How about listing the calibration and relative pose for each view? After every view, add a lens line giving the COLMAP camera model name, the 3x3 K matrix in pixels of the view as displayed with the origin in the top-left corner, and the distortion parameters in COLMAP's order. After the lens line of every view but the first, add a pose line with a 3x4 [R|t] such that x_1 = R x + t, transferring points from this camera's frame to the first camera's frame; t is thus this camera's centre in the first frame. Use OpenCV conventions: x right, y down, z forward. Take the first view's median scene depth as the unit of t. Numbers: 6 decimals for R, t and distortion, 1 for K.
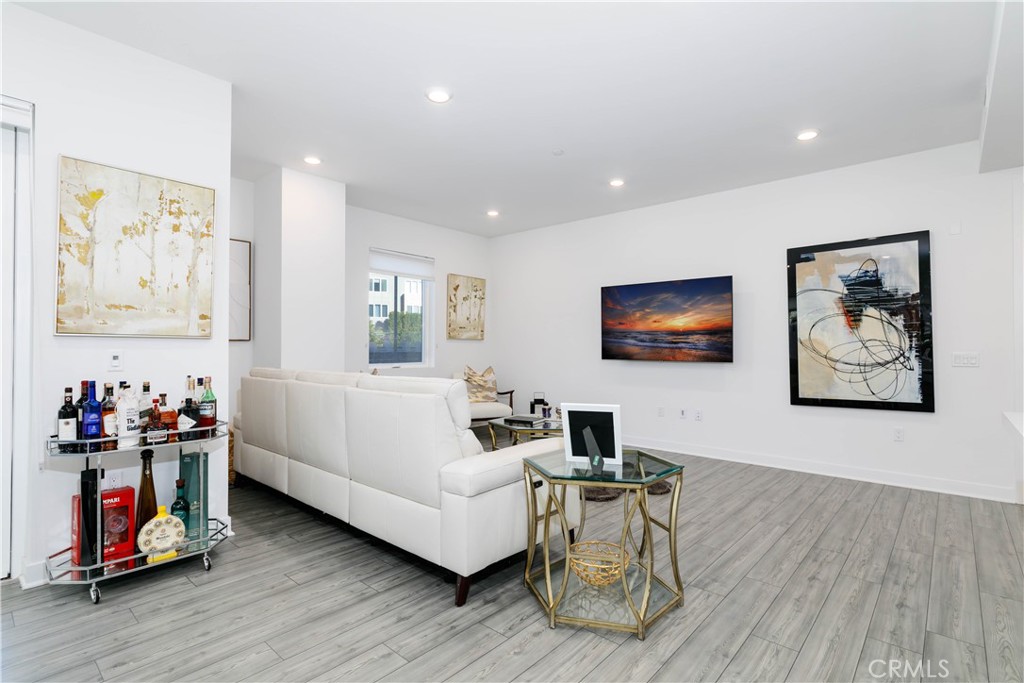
lens RADIAL K [[495.8, 0, 515.5], [0, 495.8, 347.5], [0, 0, 1]] dist [-0.003375, -0.000378]
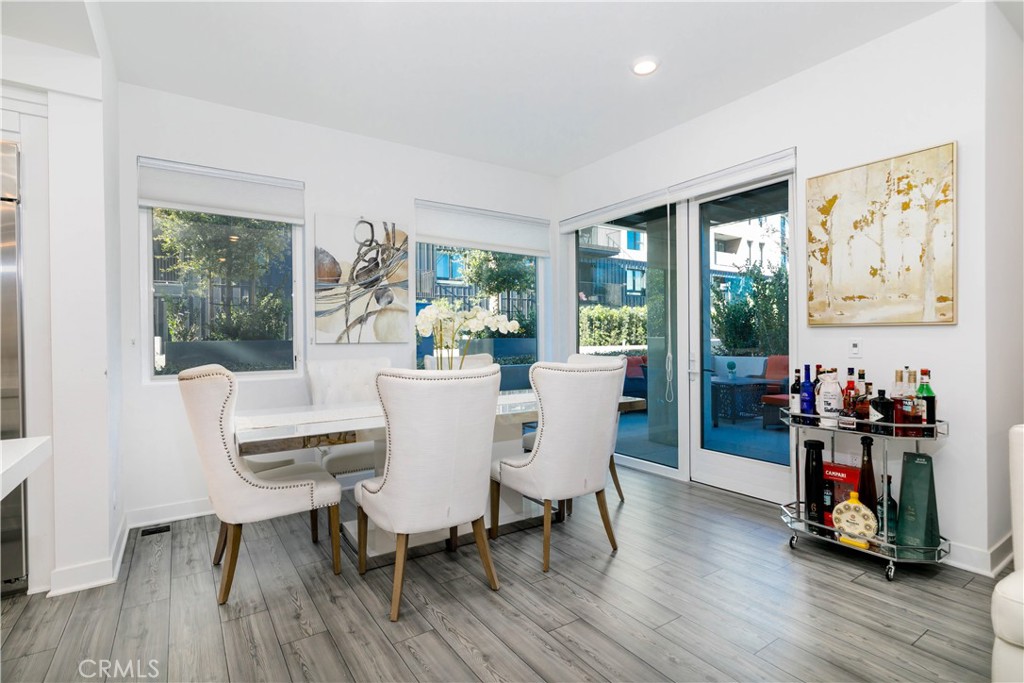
lens RADIAL K [[495.8, 0, 516.1], [0, 495.8, 347.7], [0, 0, 1]] dist [-0.003375, -0.000378]
pose [[-0.248398, 0.015475, -0.968535, 0.416039], [0.009551, 0.999863, 0.013526, 0.003744], [0.968611, -0.005890, -0.248511, 0.556806]]
